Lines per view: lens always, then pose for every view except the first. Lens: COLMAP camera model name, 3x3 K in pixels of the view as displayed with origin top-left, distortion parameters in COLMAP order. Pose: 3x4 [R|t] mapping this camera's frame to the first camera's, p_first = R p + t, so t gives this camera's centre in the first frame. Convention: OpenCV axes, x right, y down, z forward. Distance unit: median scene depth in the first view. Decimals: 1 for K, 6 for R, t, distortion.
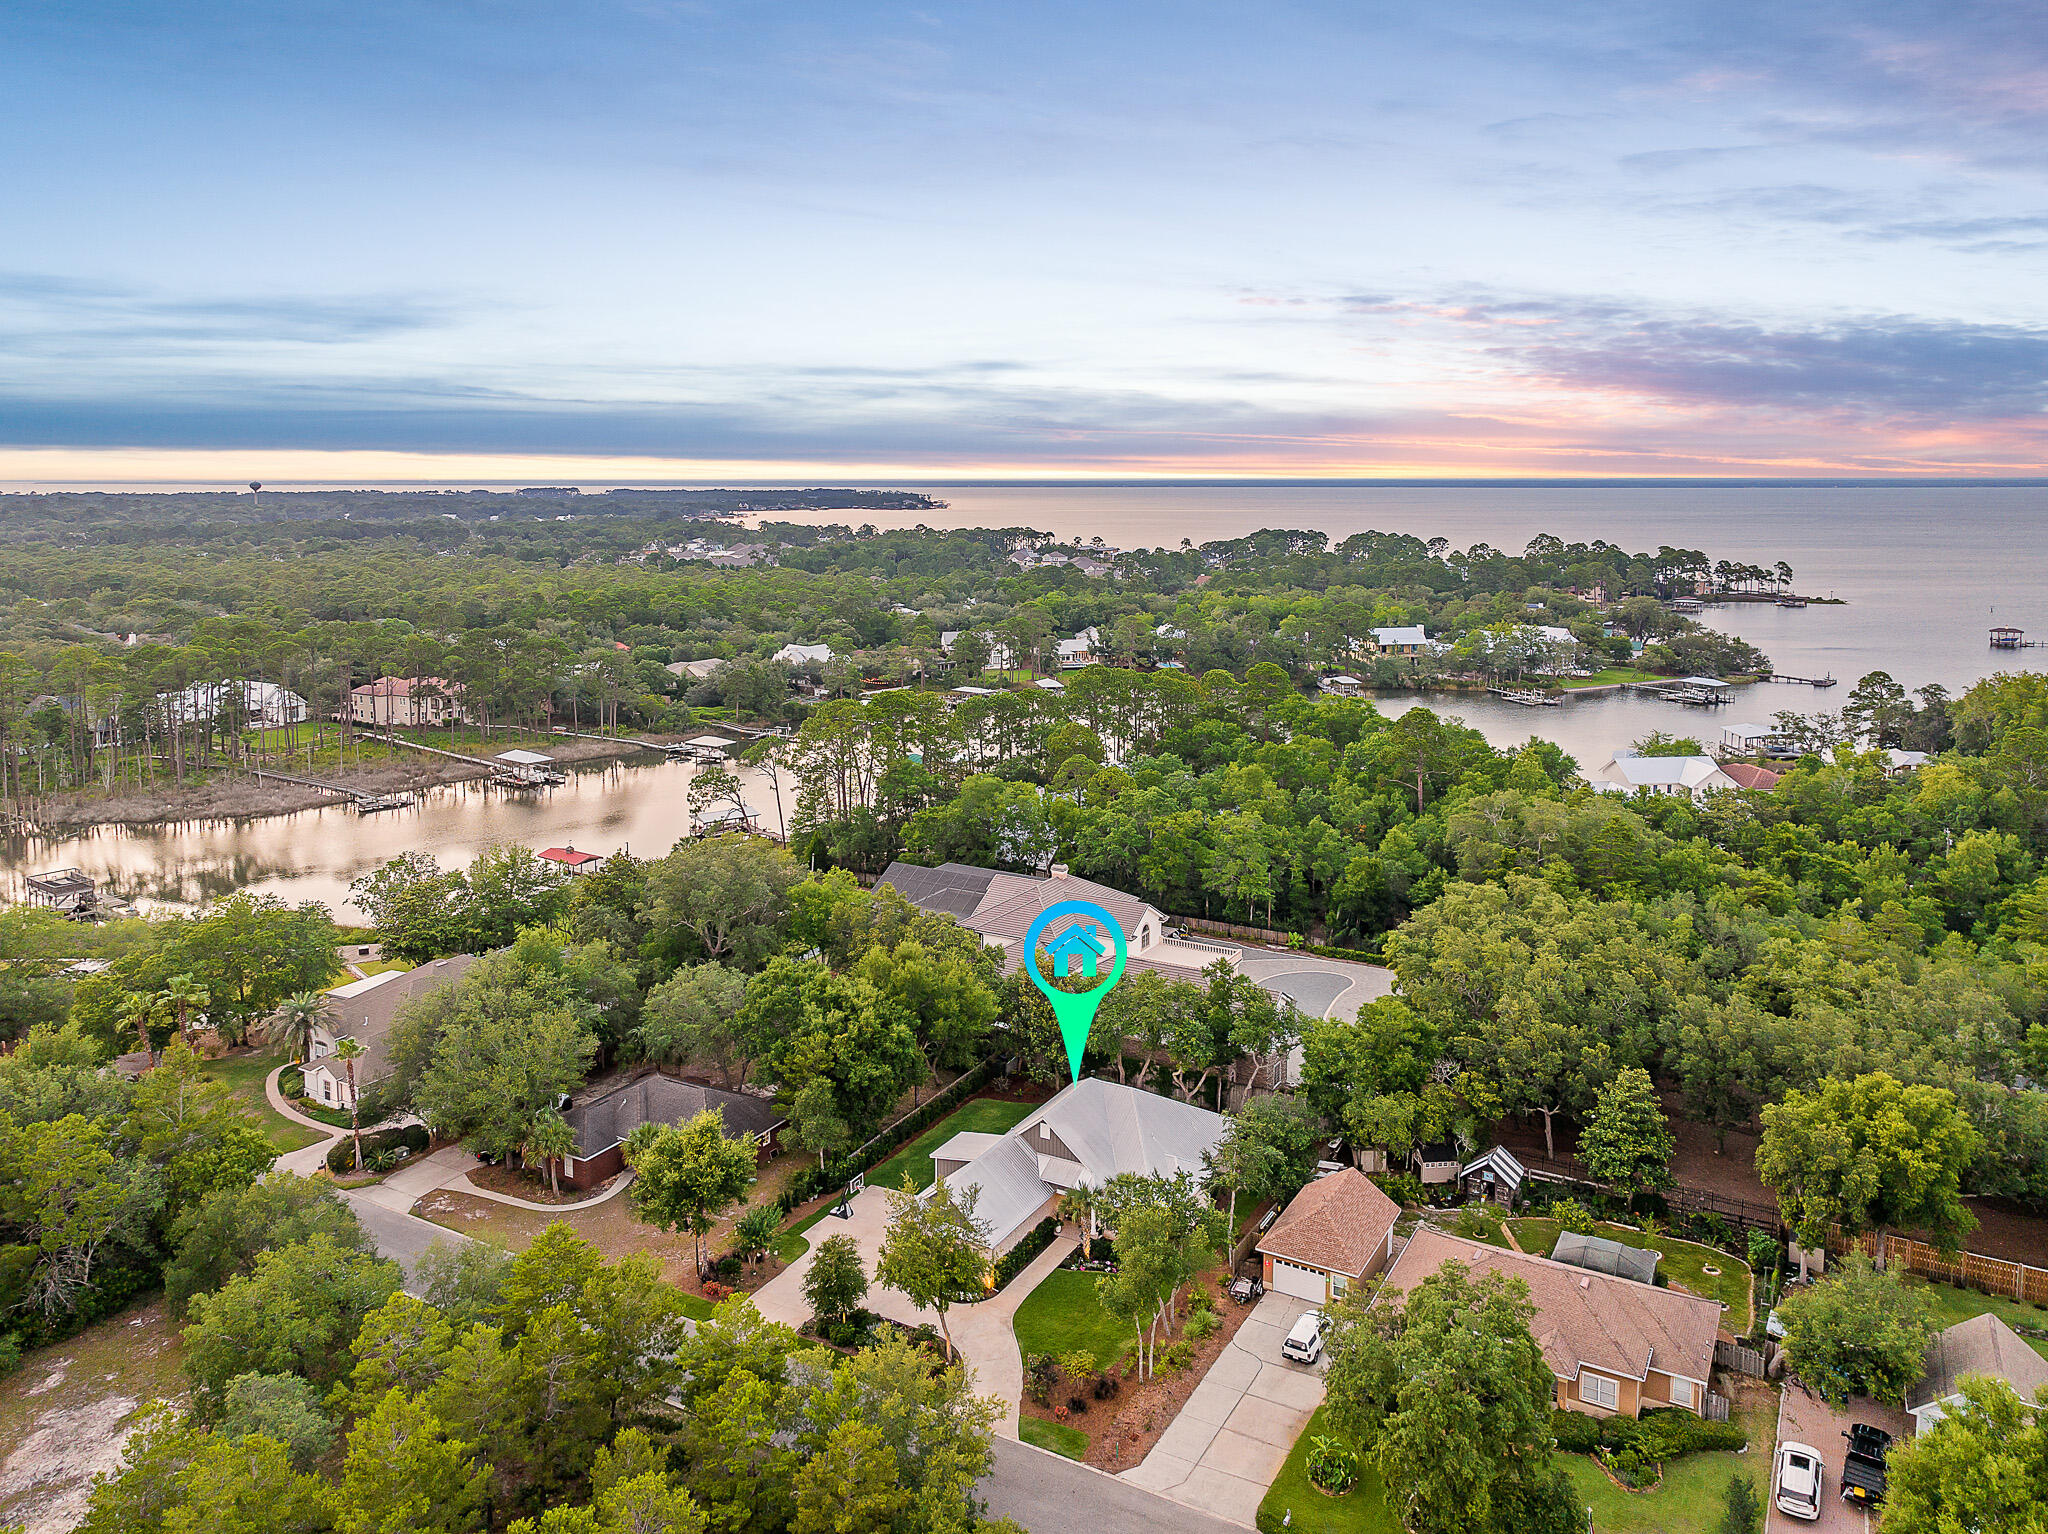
lens RADIAL K [[1398.7, 0, 1024.0], [0, 1398.7, 767.0], [0, 0, 1]] dist [0.000179, 0.008514]
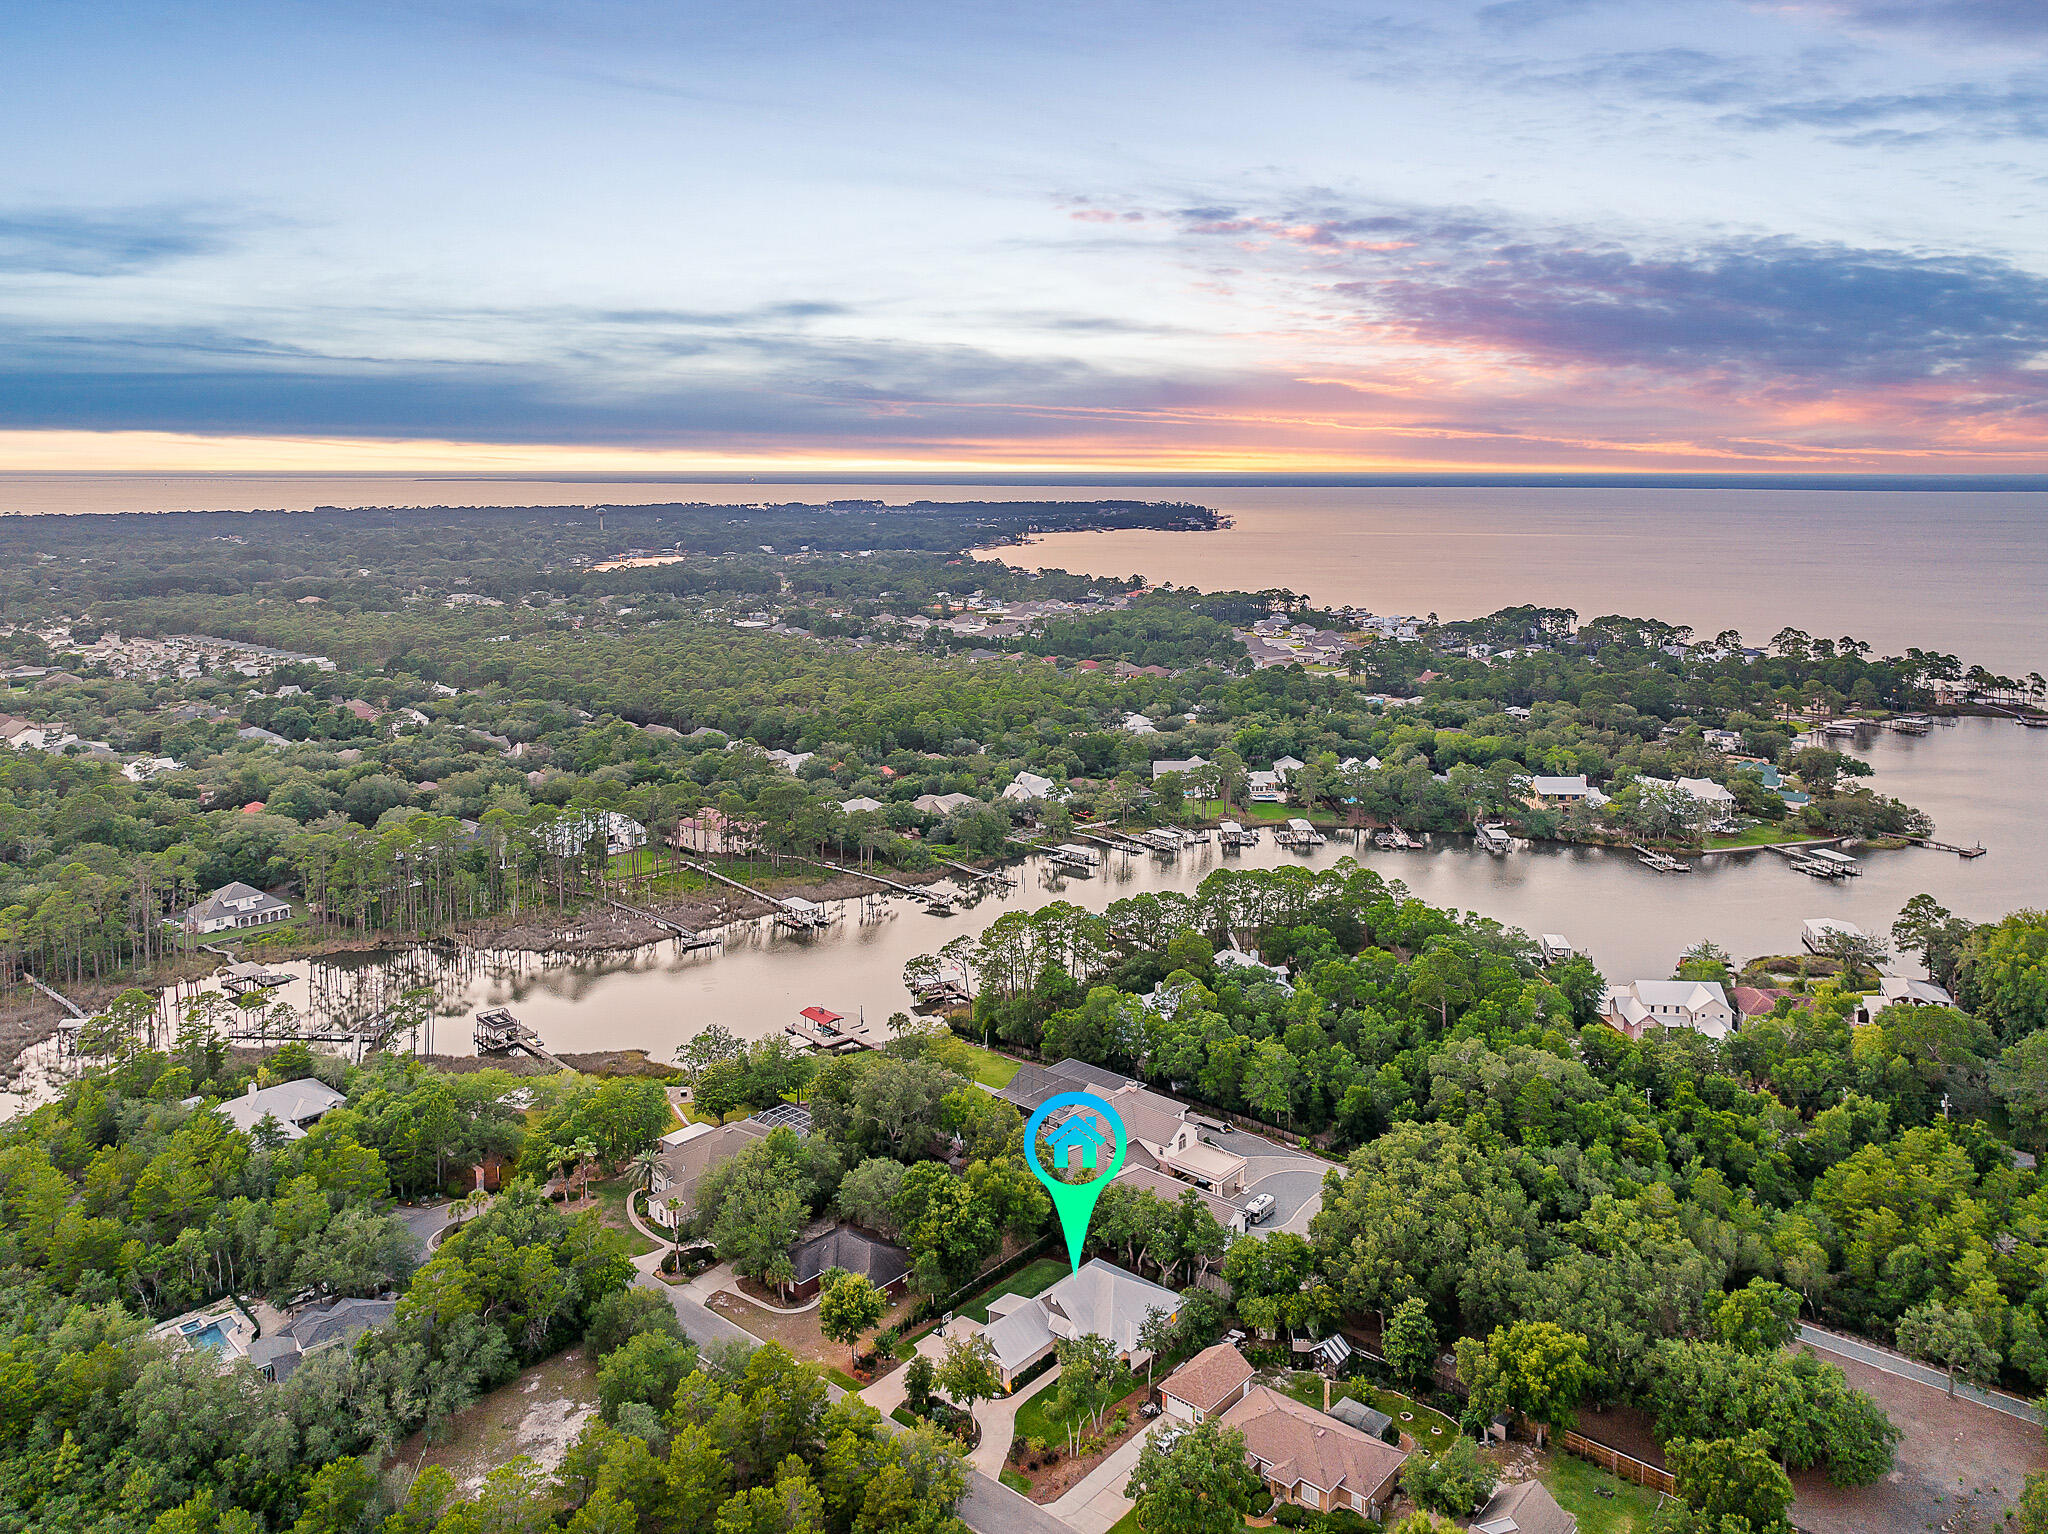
lens RADIAL K [[1467.6, 0, 1024.0], [0, 1467.6, 767.0], [0, 0, 1]] dist [0.001970, 0.003658]
pose [[0.976532, 0.024760, -0.213946, 0.324474], [-0.020324, 0.999531, 0.022905, -0.399378], [0.214413, -0.018019, 0.976577, -0.689166]]
